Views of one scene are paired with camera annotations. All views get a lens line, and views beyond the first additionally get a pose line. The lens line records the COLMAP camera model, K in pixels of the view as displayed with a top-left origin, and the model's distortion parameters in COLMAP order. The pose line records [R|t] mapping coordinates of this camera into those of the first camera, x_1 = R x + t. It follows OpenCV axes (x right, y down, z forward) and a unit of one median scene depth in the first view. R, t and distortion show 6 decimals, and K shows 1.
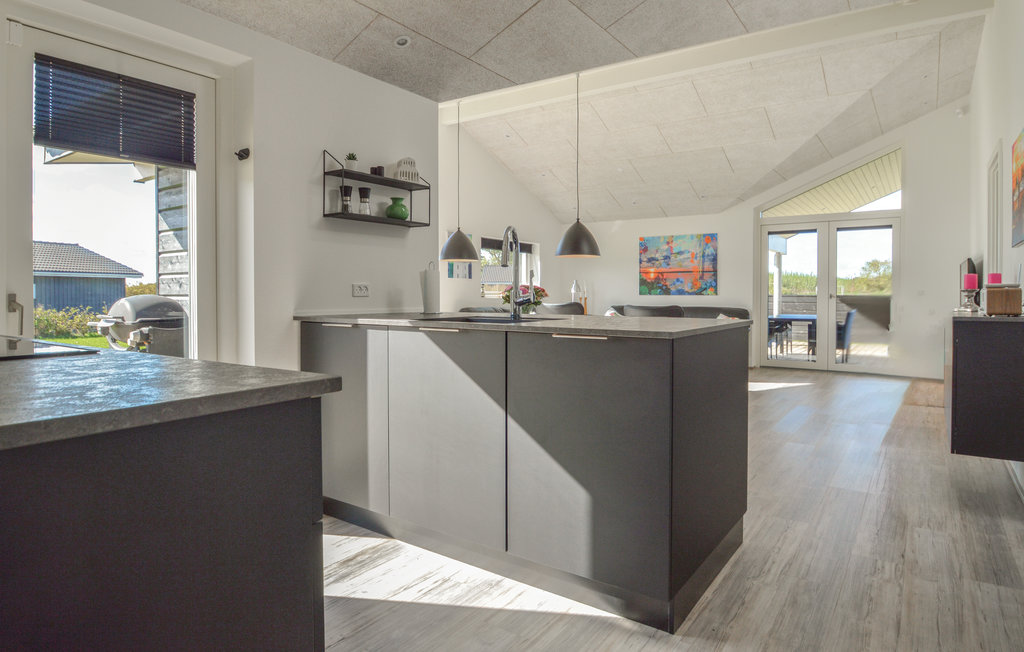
lens RADIAL K [[541.3, 0, 518.5], [0, 541.3, 331.8], [0, 0, 1]] dist [-0.029111, 0.000197]
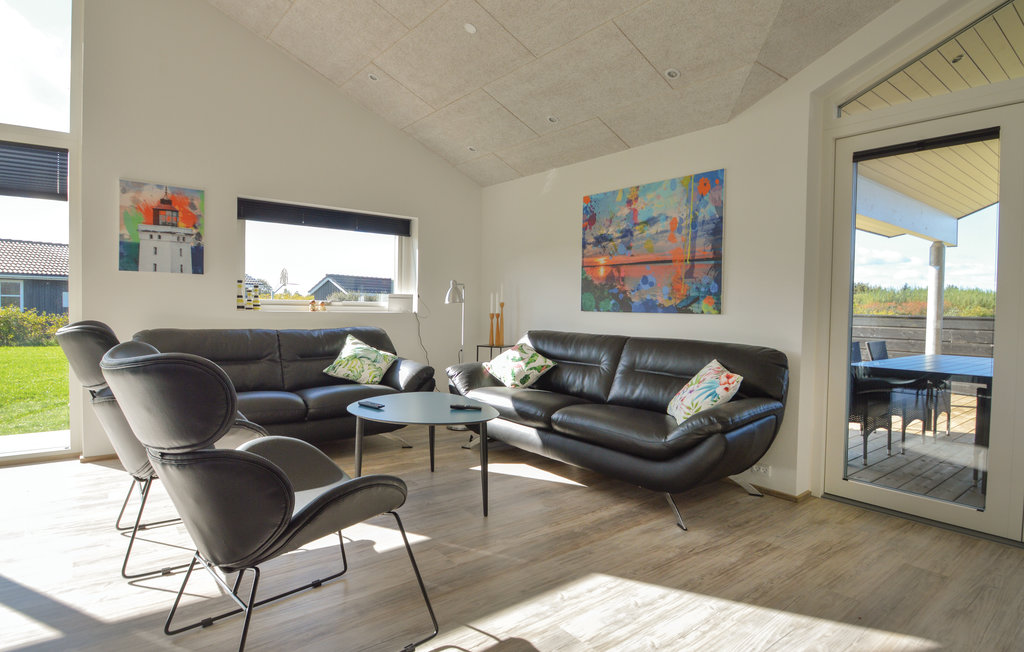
lens RADIAL K [[541.3, 0, 502.4], [0, 541.3, 326.5], [0, 0, 1]] dist [-0.029111, 0.000197]
pose [[0.966053, 0.026239, -0.257006, 0.299175], [-0.035497, 0.998875, -0.031448, -0.037492], [0.255892, 0.039504, 0.965898, 0.526535]]
